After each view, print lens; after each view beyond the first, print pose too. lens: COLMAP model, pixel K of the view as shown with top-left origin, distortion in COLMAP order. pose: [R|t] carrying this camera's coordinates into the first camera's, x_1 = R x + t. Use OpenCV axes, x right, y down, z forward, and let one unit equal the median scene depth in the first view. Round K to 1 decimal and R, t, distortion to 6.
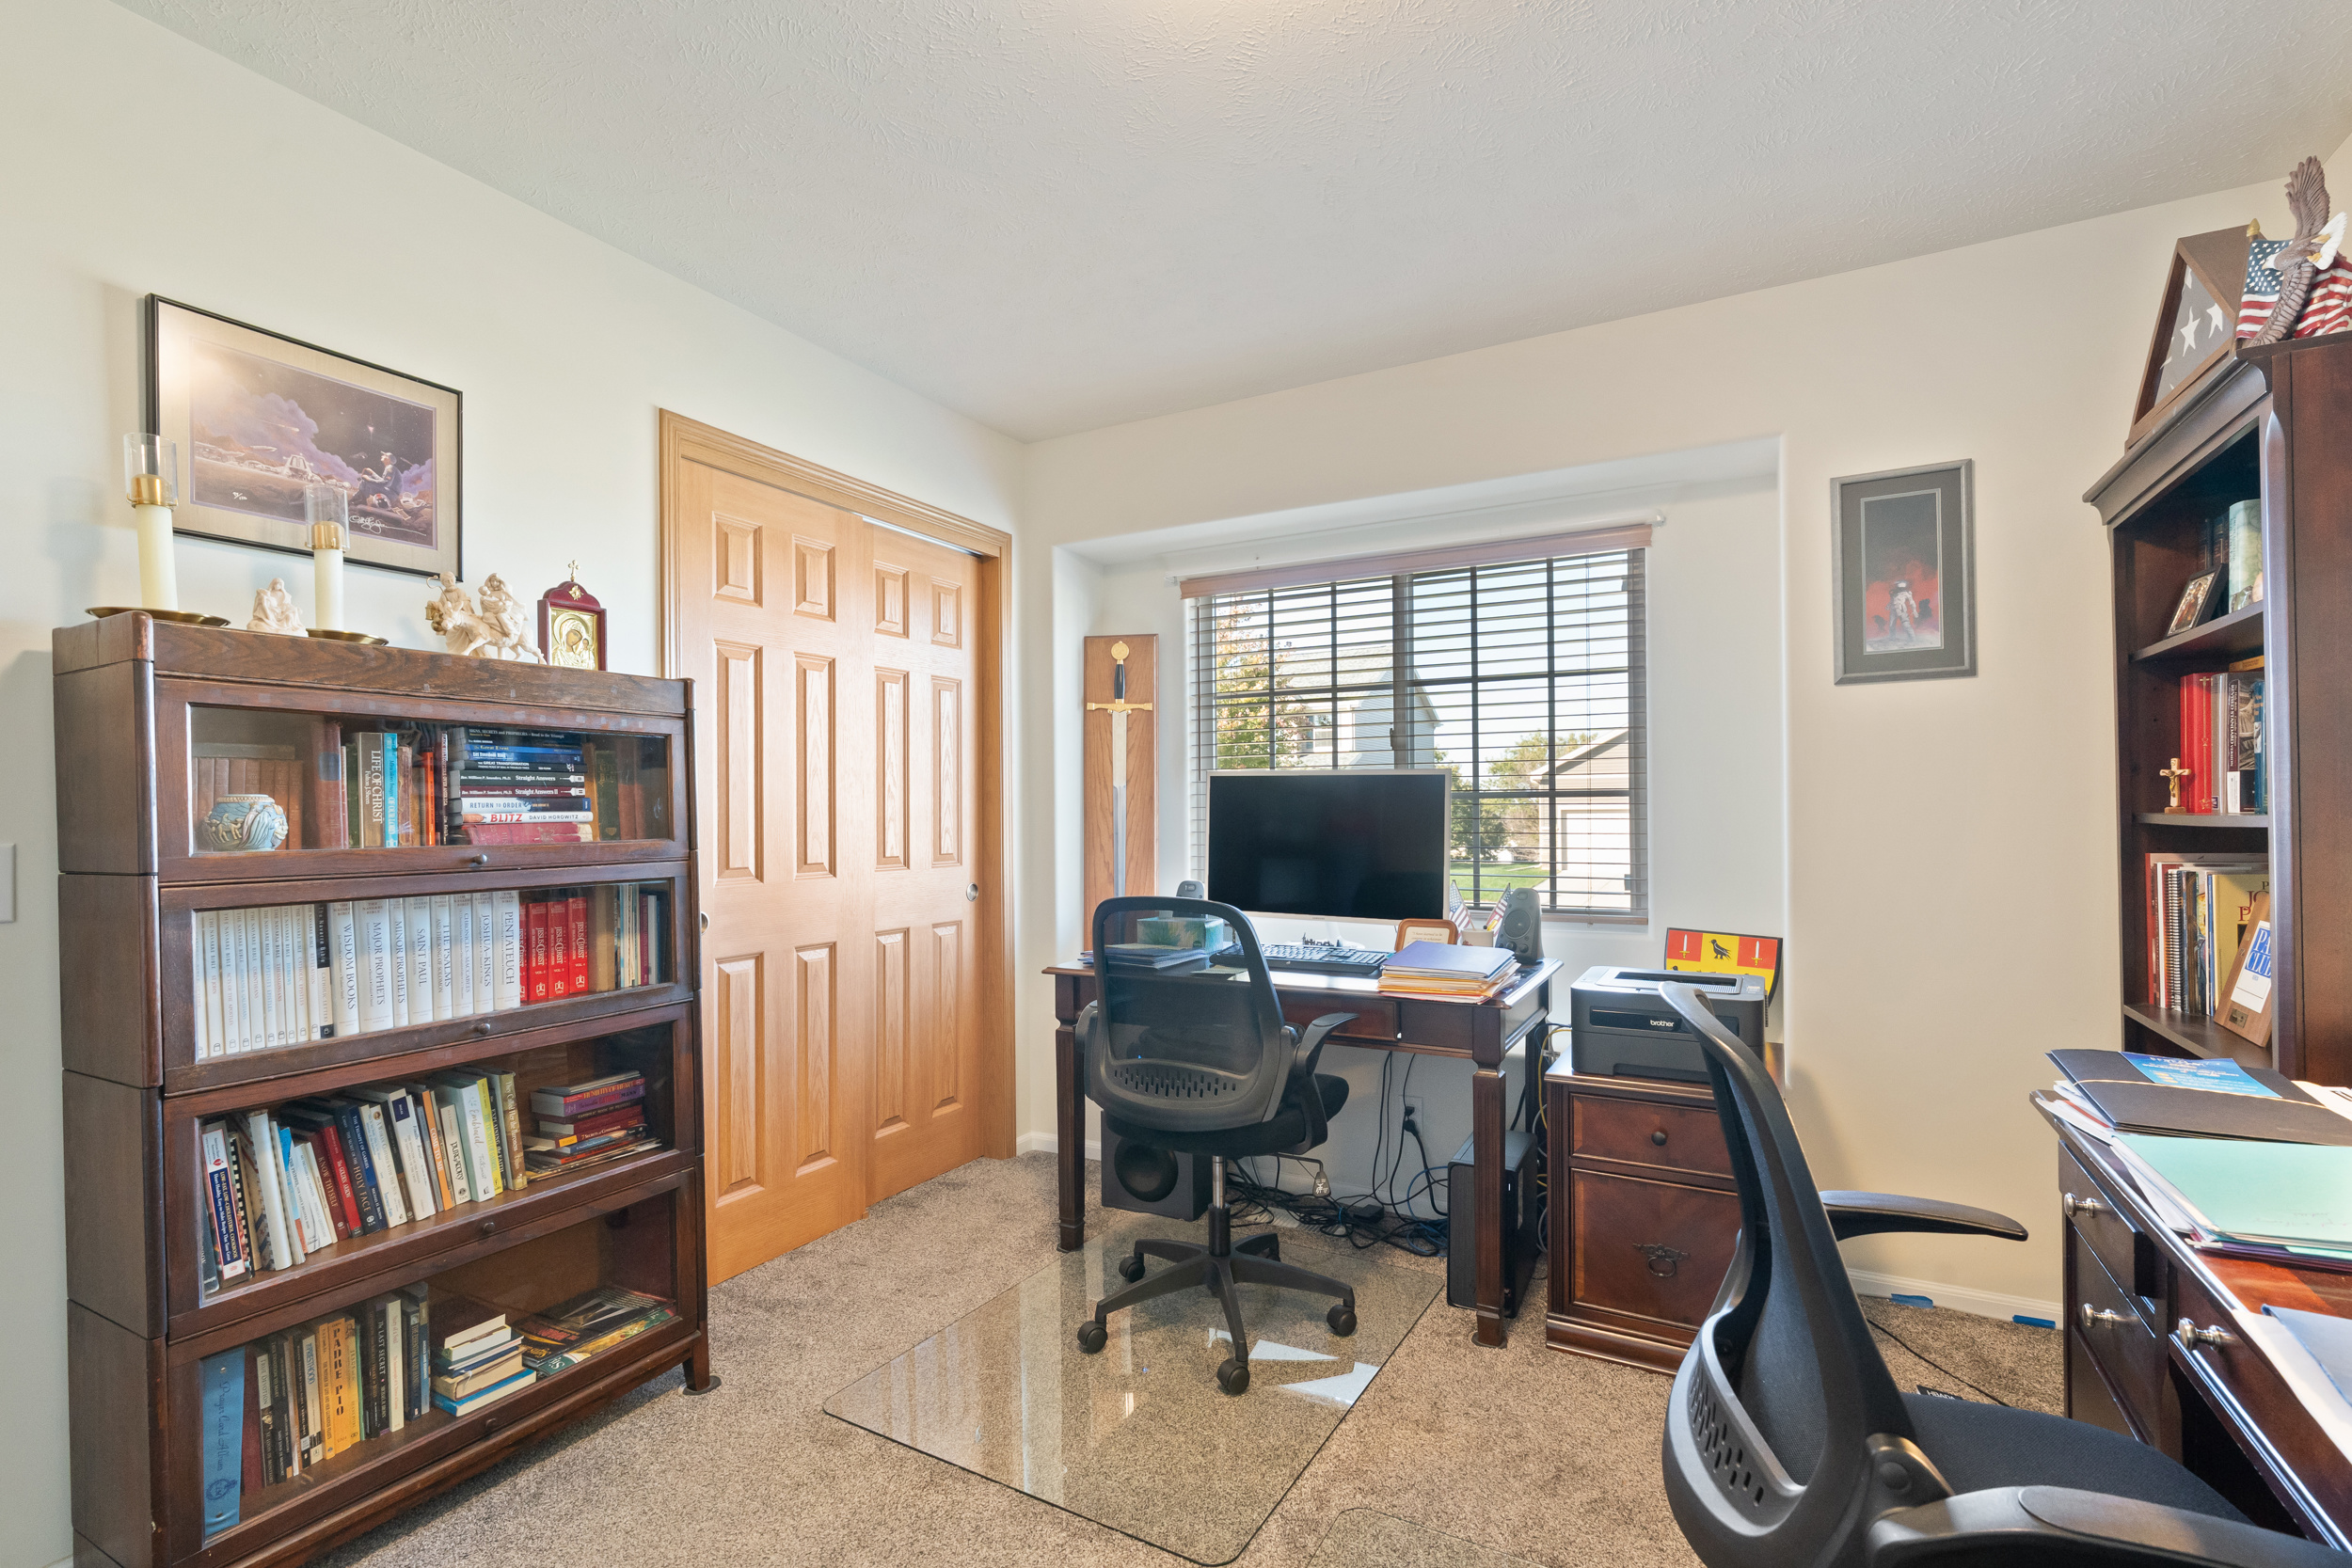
lens RADIAL K [[1075.5, 0, 1170.1], [0, 1075.5, 805.2], [0, 0, 1]] dist [-0.004096, 0.002533]
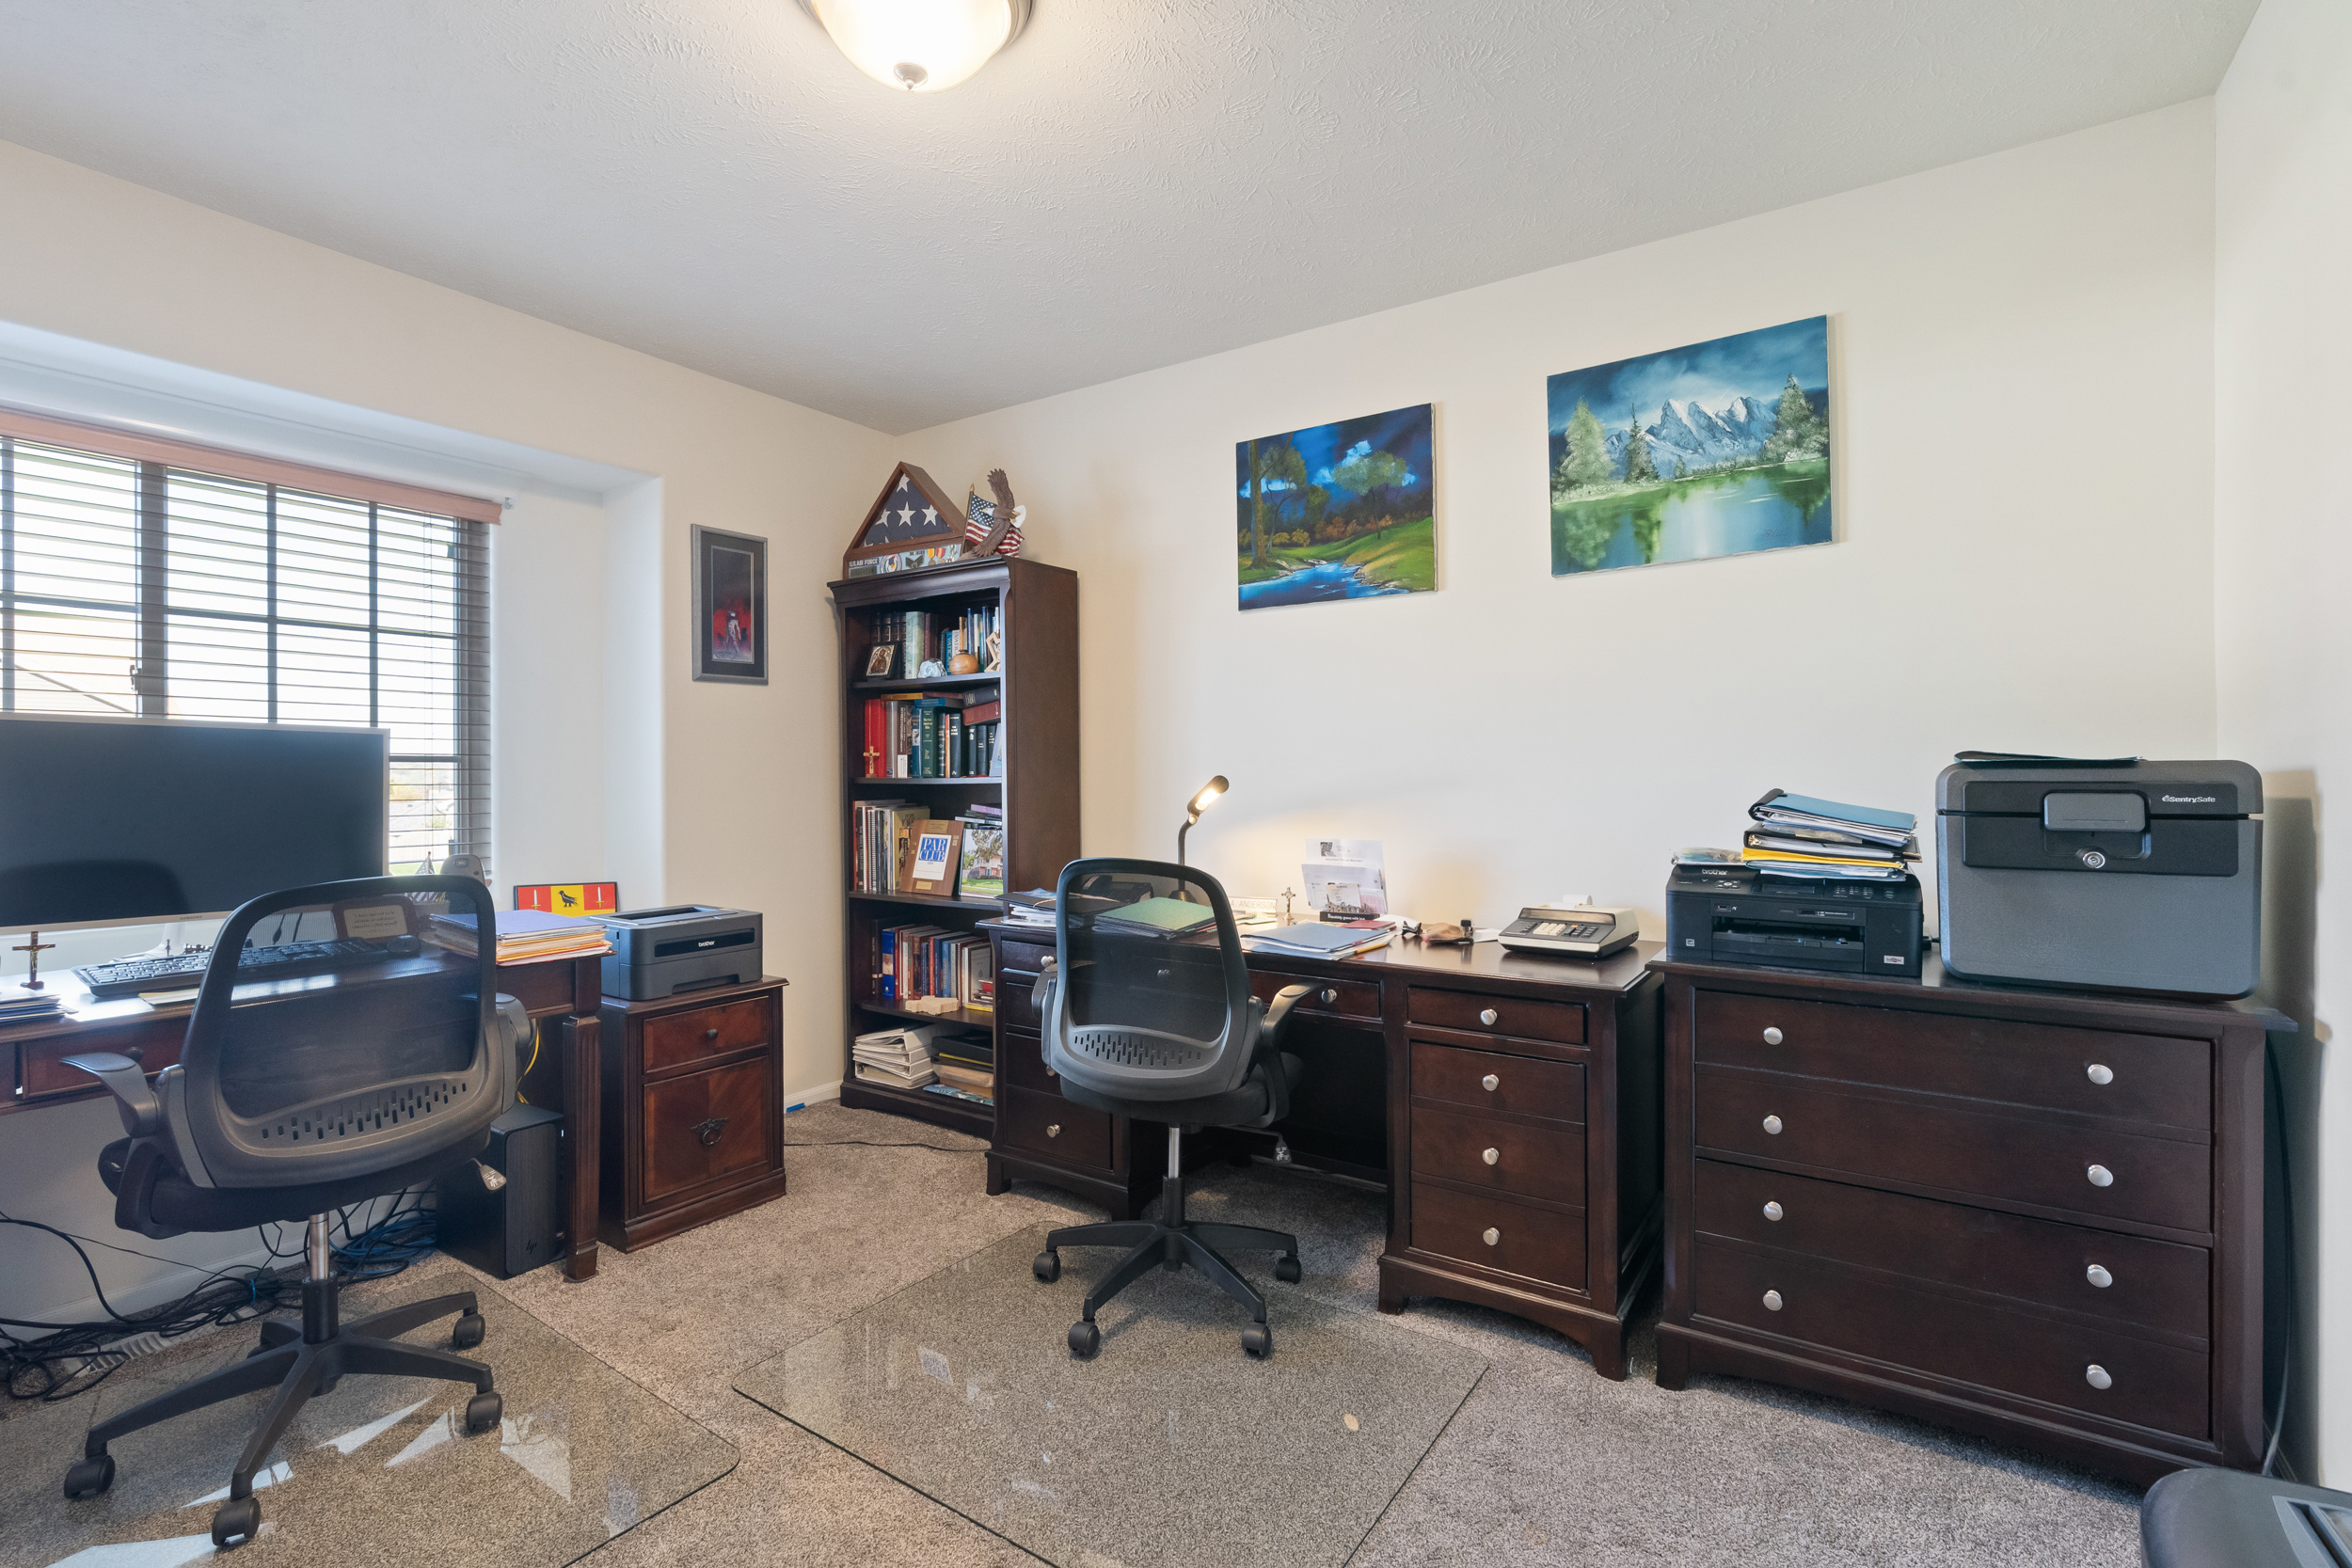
lens RADIAL K [[1075.5, 0, 1168.9], [0, 1075.5, 777.8], [0, 0, 1]] dist [-0.004096, 0.002533]
pose [[0.093056, 0.003114, 0.995656, -0.561770], [-0.001839, 0.999994, -0.002956, 0.008756], [-0.995659, -0.001556, 0.093061, 0.261381]]
